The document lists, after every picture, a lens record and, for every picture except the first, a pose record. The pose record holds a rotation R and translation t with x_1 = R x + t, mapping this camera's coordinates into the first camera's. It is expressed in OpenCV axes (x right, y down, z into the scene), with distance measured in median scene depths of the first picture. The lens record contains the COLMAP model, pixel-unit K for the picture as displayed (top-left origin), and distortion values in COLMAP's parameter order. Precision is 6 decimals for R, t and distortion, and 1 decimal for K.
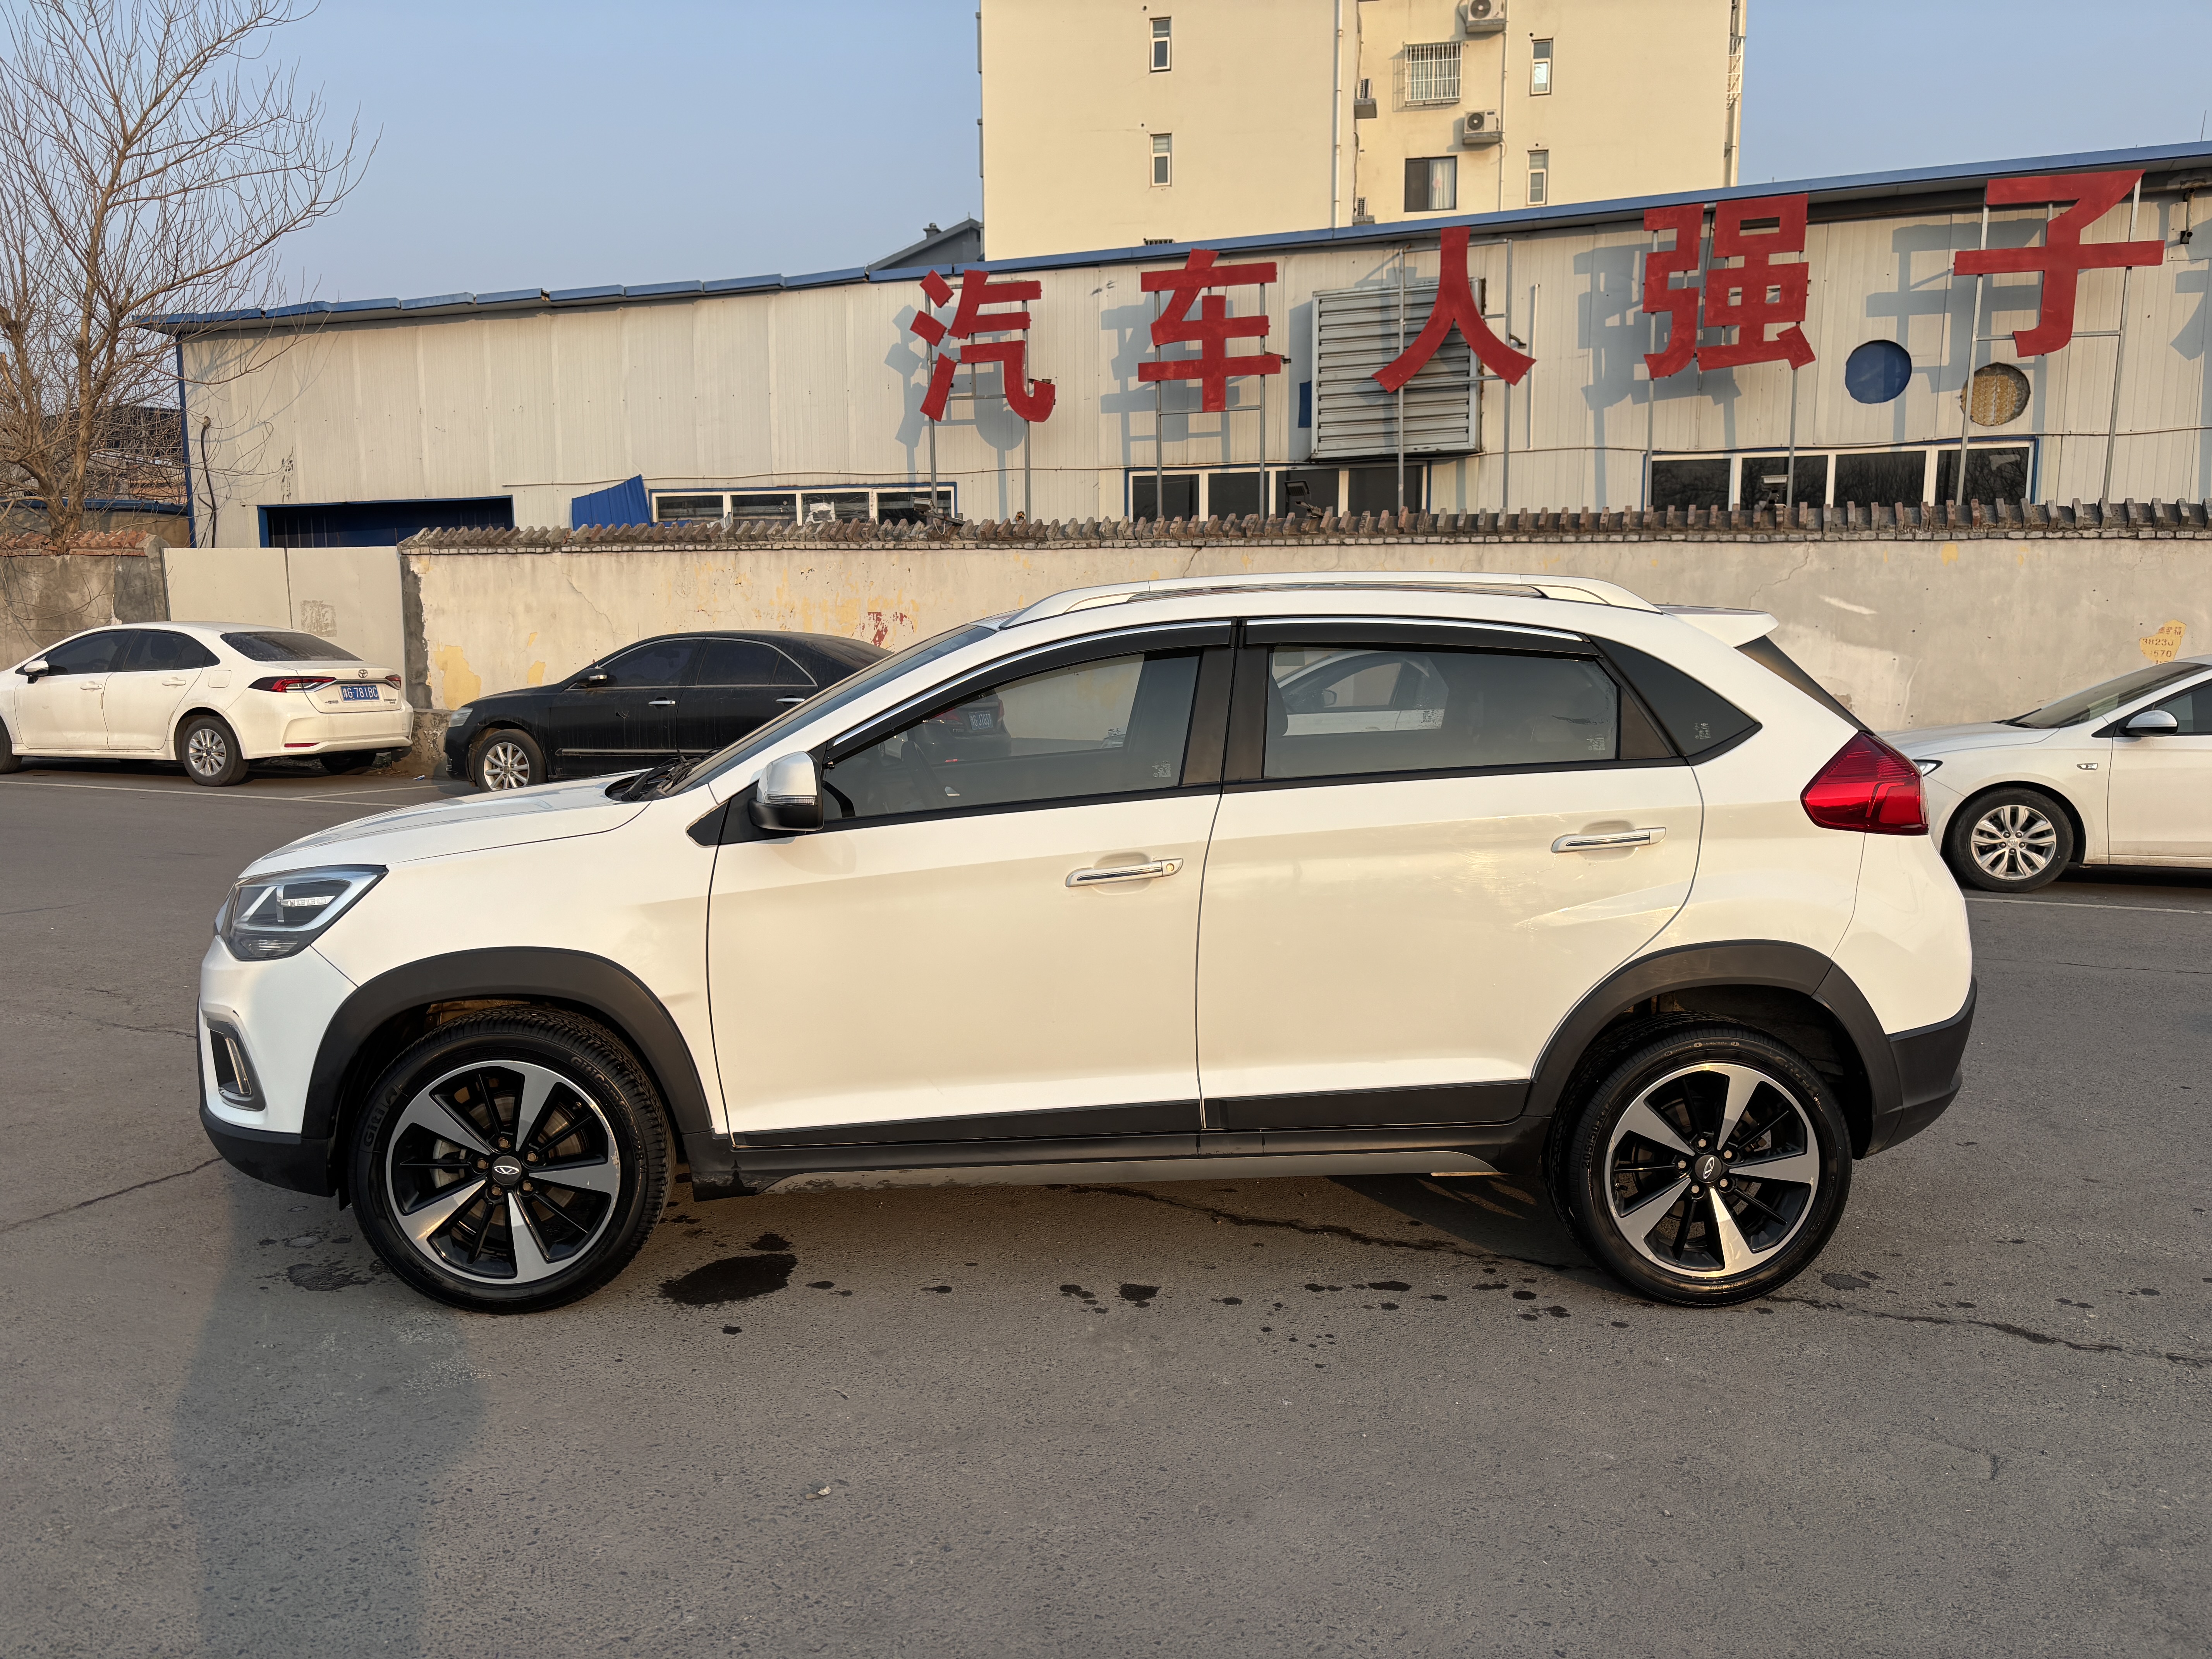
lens RADIAL K [[1645.0, 0, 1100.8], [0, 1645.0, 827.3], [0, 0, 1]] dist [0.020891, -0.030276]
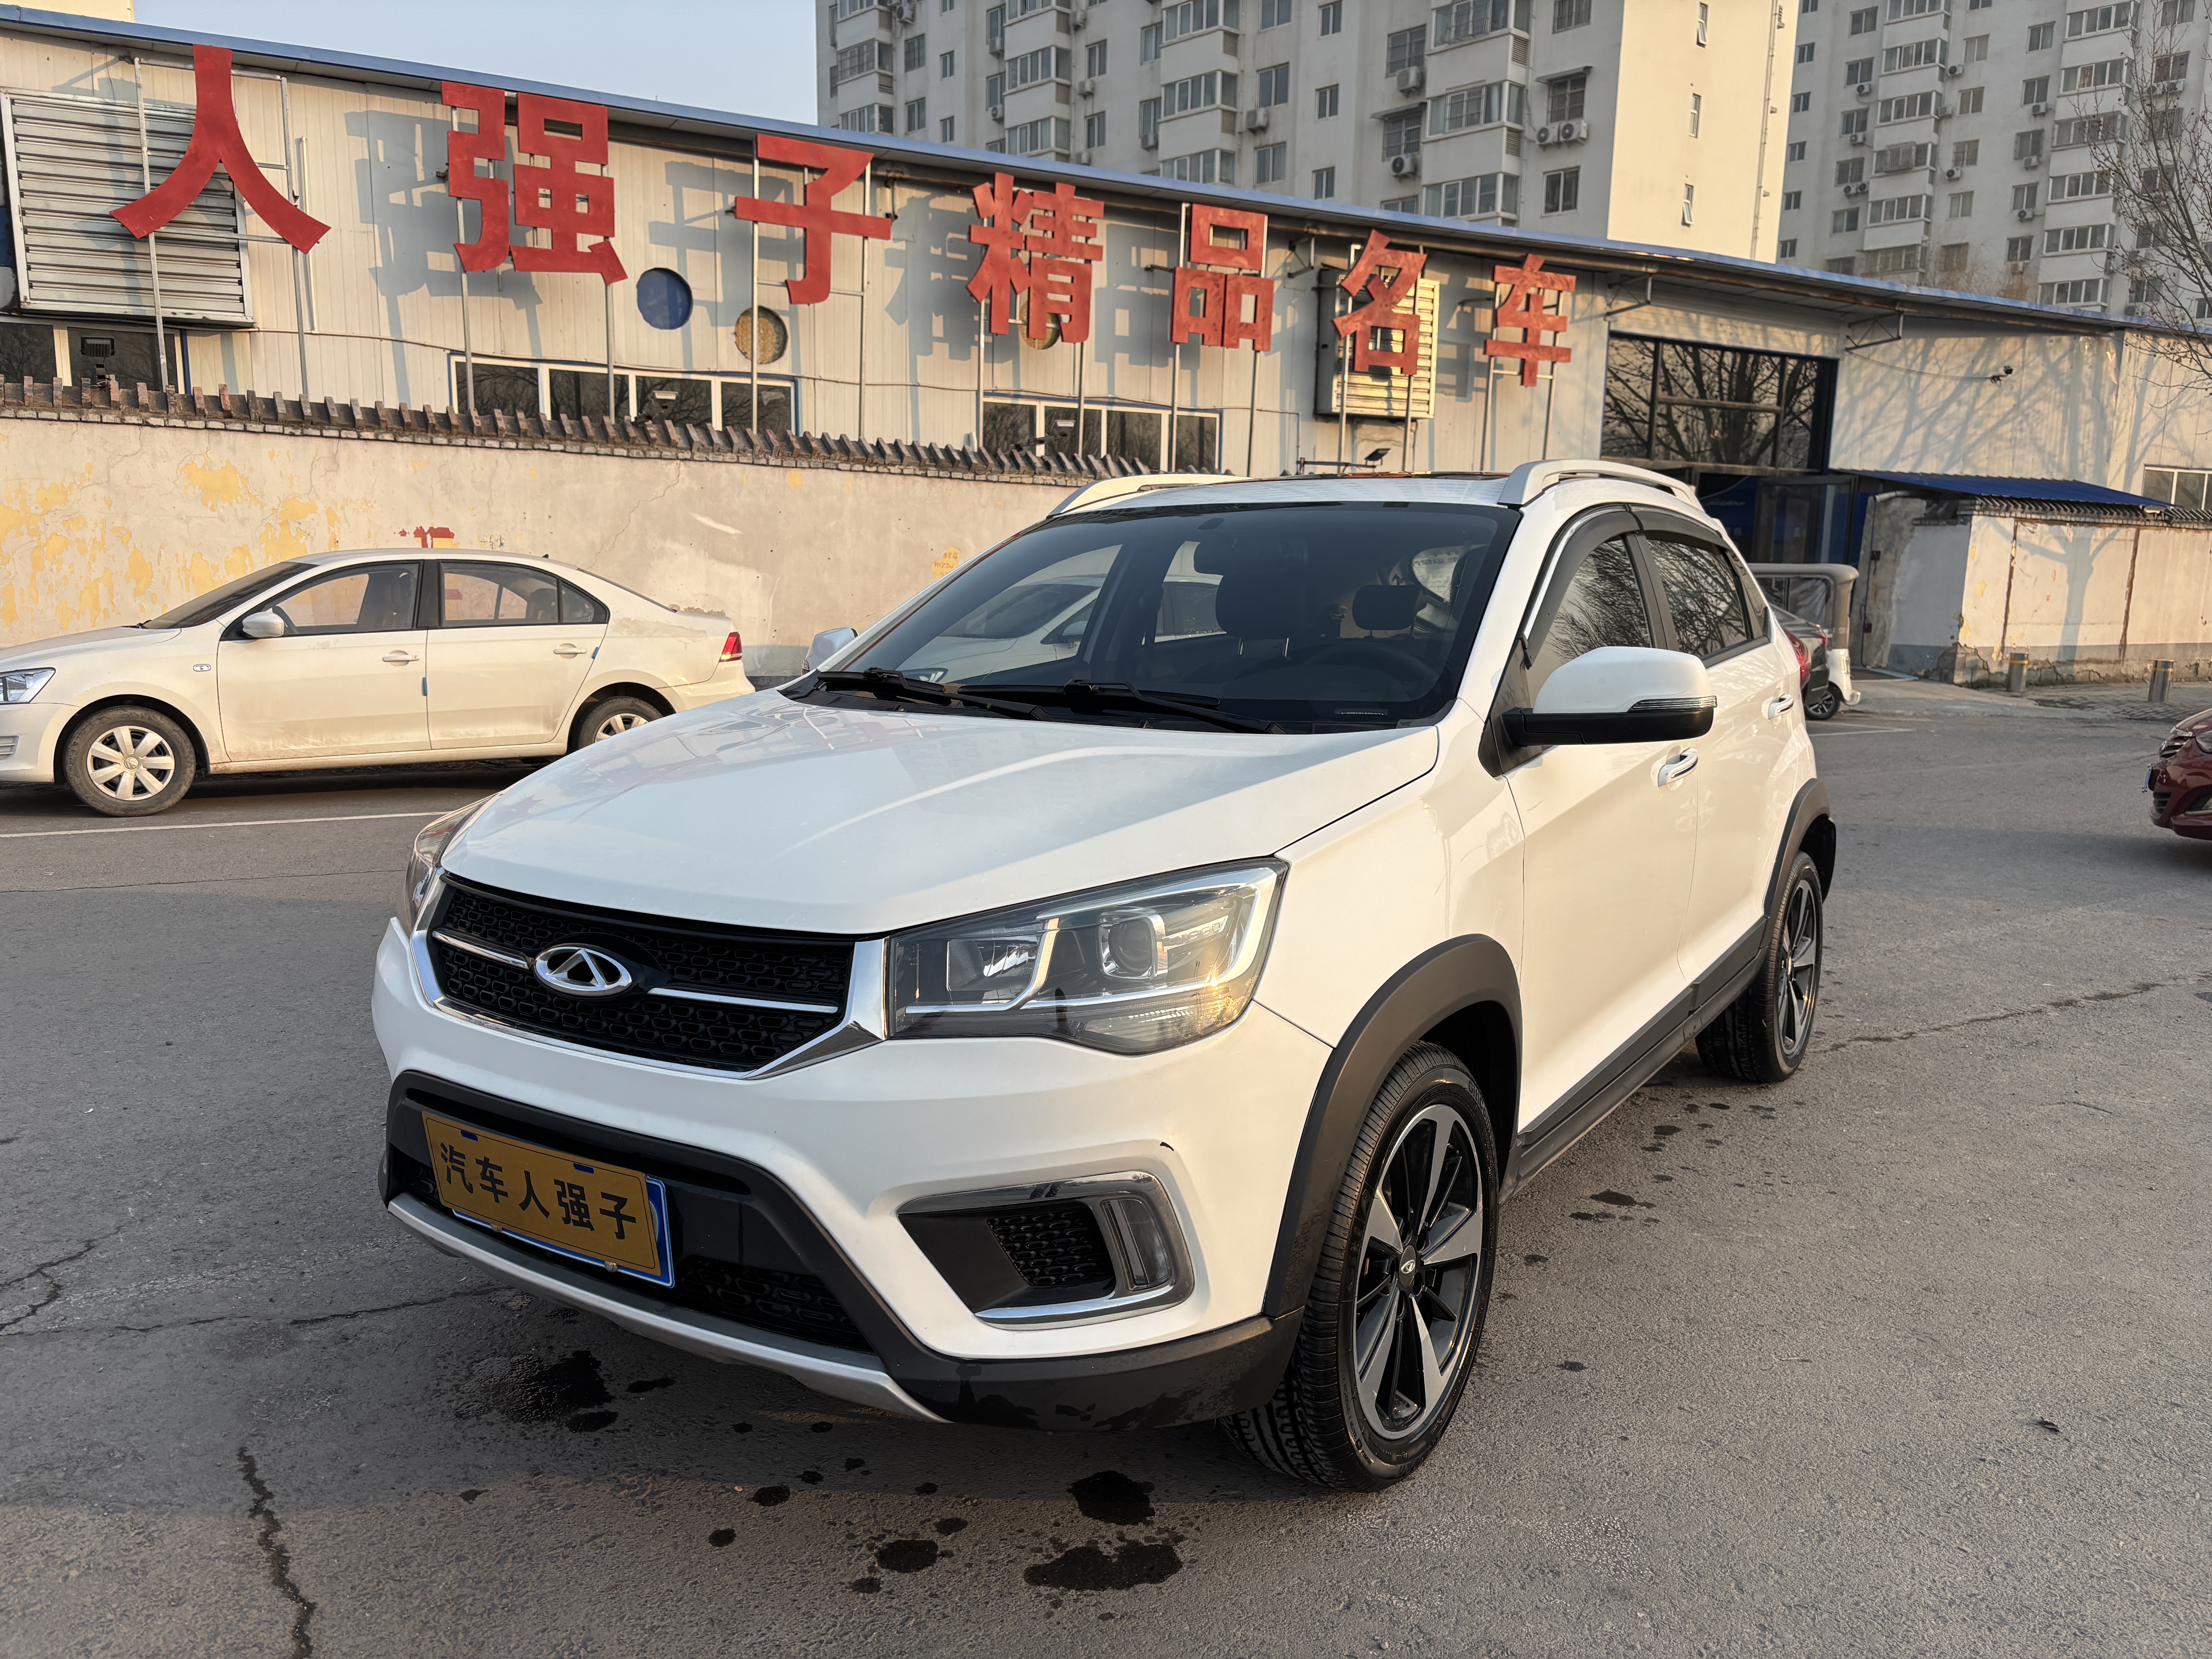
lens RADIAL K [[1645.0, 0, 1103.6], [0, 1645.0, 830.0], [0, 0, 1]] dist [0.020891, -0.030276]
pose [[0.605418, -0.113152, 0.787823, -0.221891], [0.077346, 0.993522, 0.083258, -0.009674], [-0.792141, 0.010529, 0.610248, 0.156827]]
